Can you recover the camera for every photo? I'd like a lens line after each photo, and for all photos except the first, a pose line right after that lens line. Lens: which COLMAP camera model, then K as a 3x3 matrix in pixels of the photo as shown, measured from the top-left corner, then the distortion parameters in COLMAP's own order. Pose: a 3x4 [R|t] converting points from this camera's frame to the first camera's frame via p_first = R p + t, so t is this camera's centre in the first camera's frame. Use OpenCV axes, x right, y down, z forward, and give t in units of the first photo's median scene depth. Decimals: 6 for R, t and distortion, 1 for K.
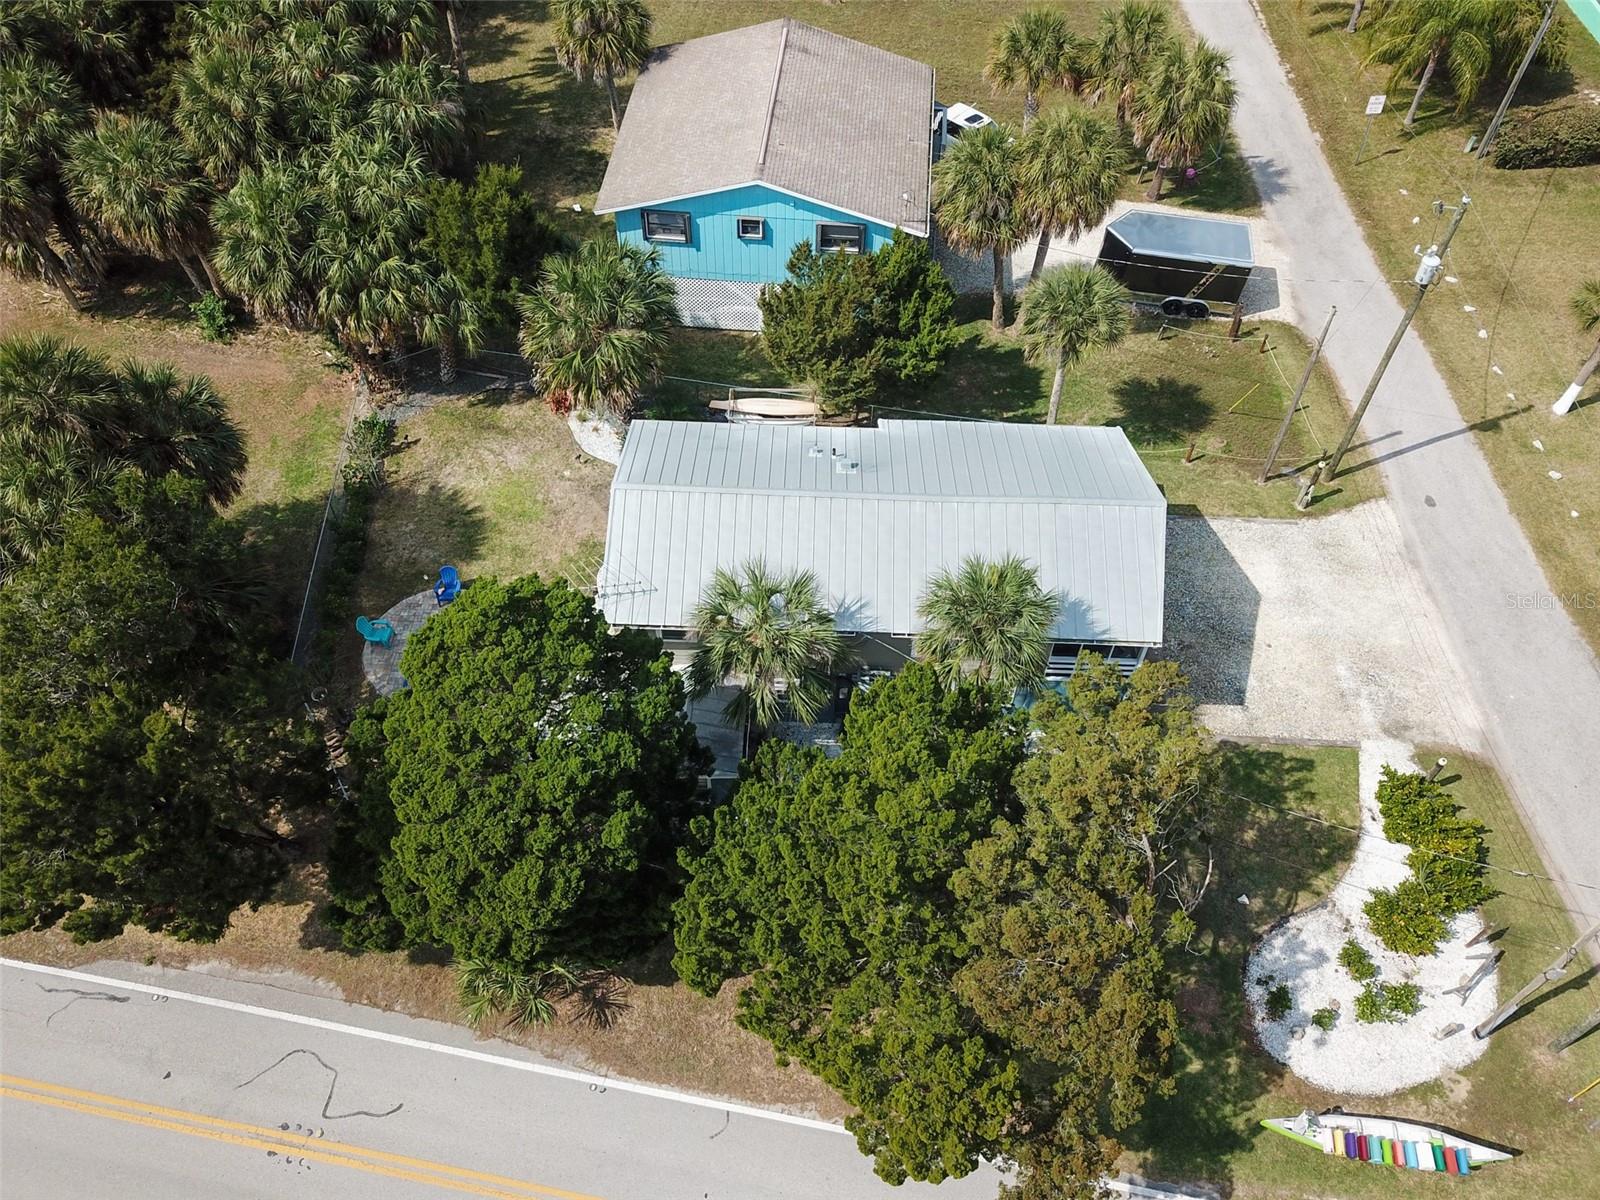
lens RADIAL K [[1225.8, 0, 800.0], [0, 1225.8, 600.0], [0, 0, 1]] dist [0.003137, 0.005025]
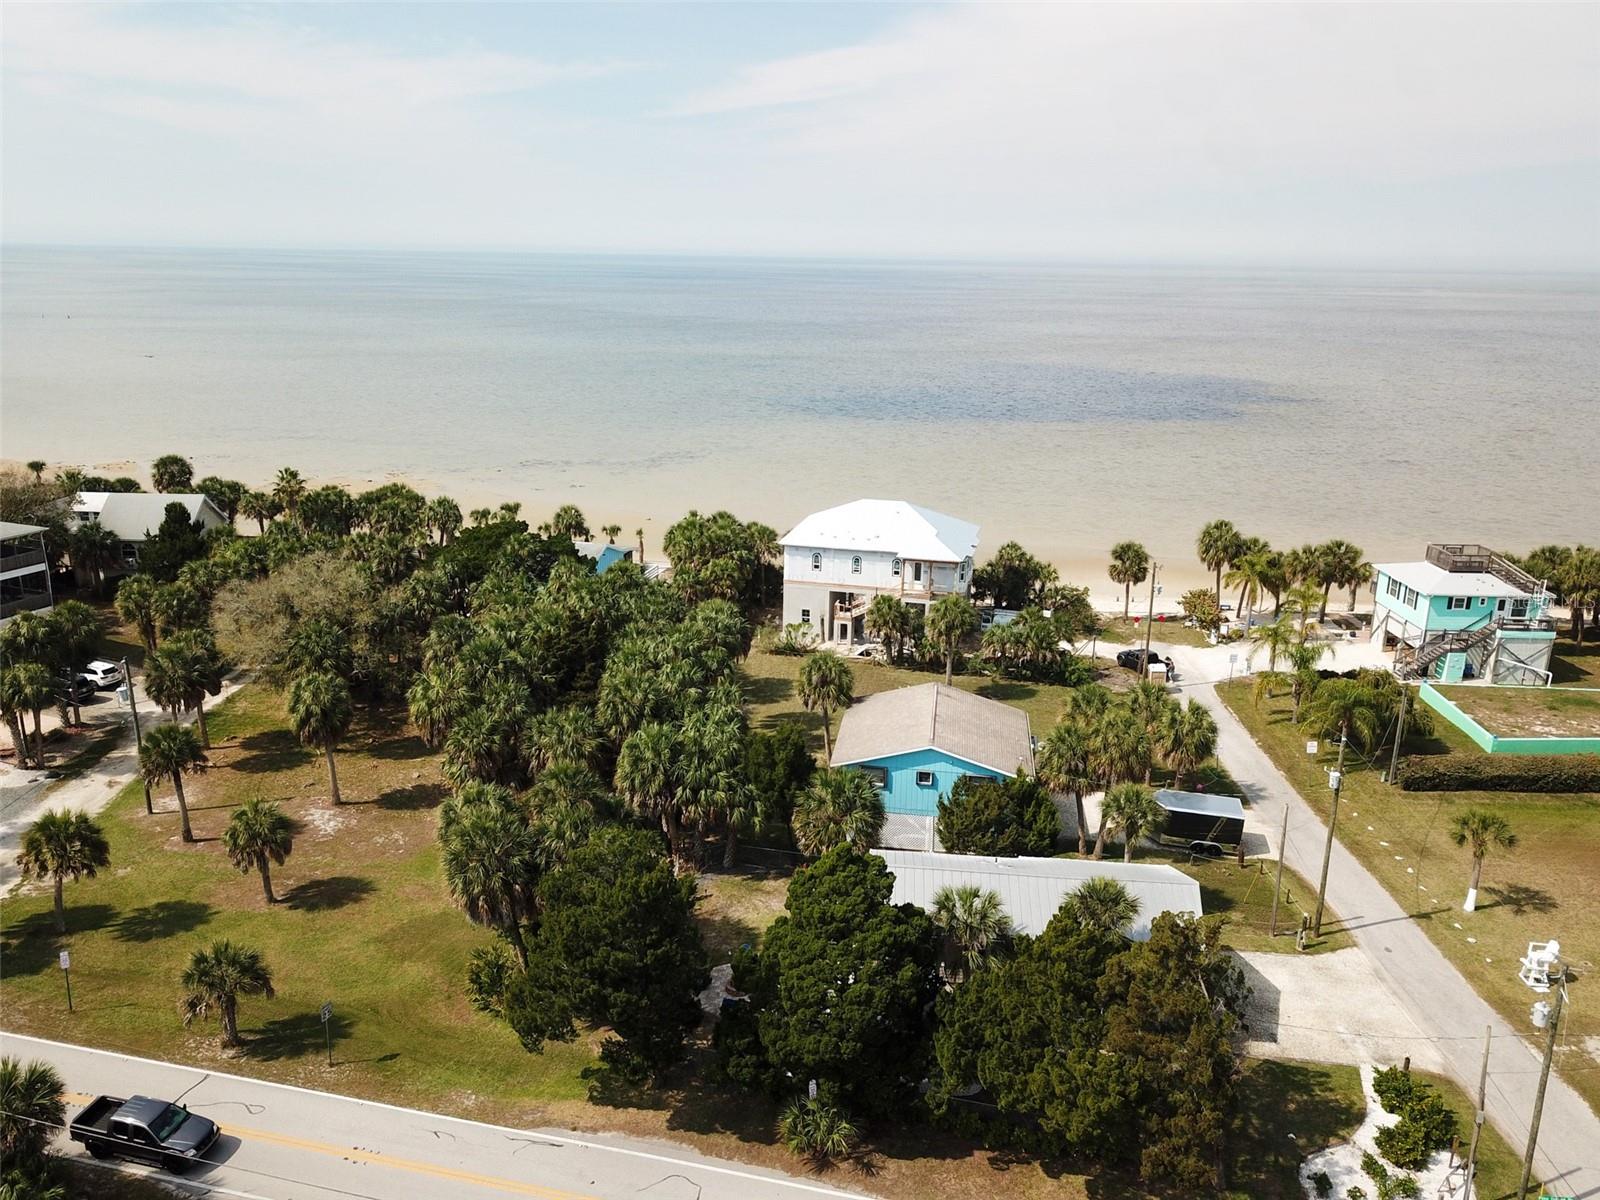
lens RADIAL K [[1188.9, 0, 800.0], [0, 1188.9, 600.0], [0, 0, 1]] dist [-0.042294, 0.009798]
pose [[0.998532, 0.014024, -0.052318, -0.133993], [-0.042266, 0.805784, -0.590700, 0.468999], [0.033874, 0.592044, 0.805193, -0.436178]]
